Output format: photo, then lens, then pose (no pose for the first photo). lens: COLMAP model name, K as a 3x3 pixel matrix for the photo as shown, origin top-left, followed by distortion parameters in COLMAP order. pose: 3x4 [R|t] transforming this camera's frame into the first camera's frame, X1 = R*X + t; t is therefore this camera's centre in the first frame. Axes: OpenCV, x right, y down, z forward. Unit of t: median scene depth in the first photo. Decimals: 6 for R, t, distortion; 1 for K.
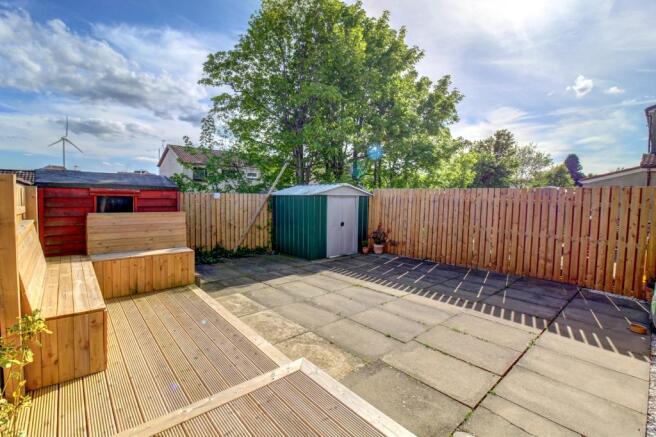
lens RADIAL K [[303.2, 0, 328.2], [0, 303.2, 210.8], [0, 0, 1]] dist [-0.003596, -0.000566]
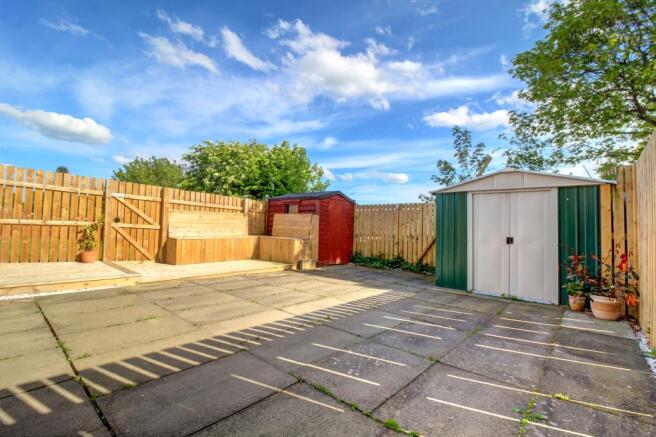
lens RADIAL K [[303.2, 0, 328.2], [0, 303.2, 210.8], [0, 0, 1]] dist [-0.003596, -0.000566]
pose [[0.104480, -0.070285, -0.992040, 0.634476], [-0.076618, 0.993966, -0.078490, 0.064942], [0.991571, 0.084209, 0.098464, 0.666981]]
